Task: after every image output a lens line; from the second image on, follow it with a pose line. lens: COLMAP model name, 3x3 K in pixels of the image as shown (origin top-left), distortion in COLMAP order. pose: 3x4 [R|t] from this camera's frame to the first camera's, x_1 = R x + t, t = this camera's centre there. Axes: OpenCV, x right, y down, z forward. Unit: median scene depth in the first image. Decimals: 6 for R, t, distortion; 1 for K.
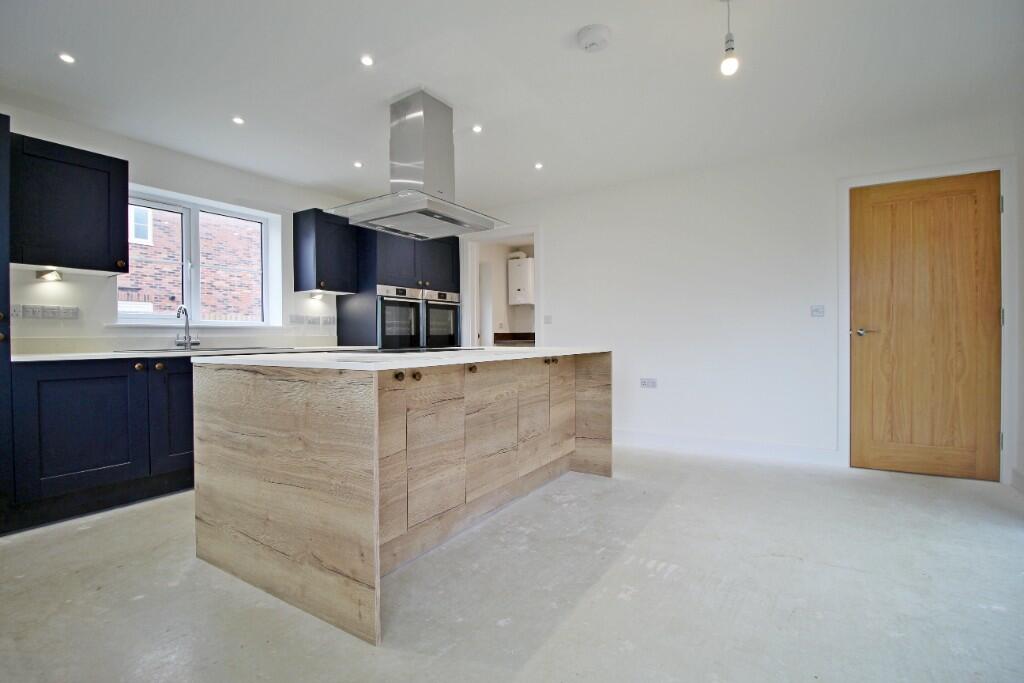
lens RADIAL K [[476.0, 0, 508.0], [0, 476.0, 340.7], [0, 0, 1]] dist [-0.009911, -0.000094]
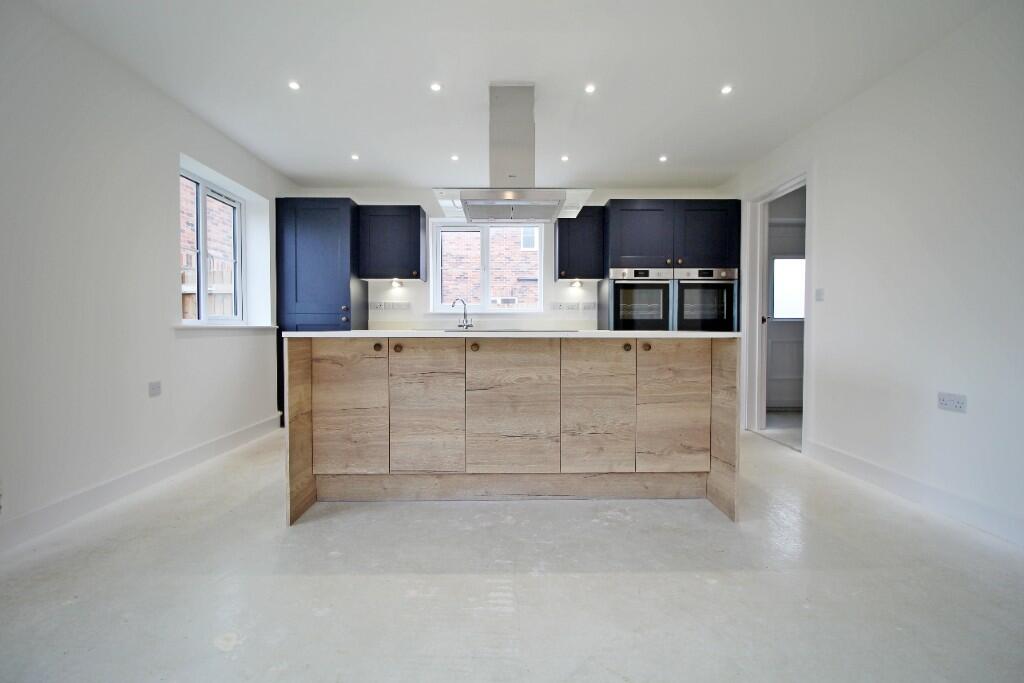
lens RADIAL K [[476.0, 0, 508.0], [0, 476.0, 340.7], [0, 0, 1]] dist [-0.009911, -0.000094]
pose [[0.547080, 0.028951, -0.836579, 0.627080], [-0.011049, 0.999564, 0.027365, 0.012485], [0.837007, -0.005727, 0.547162, 0.372130]]
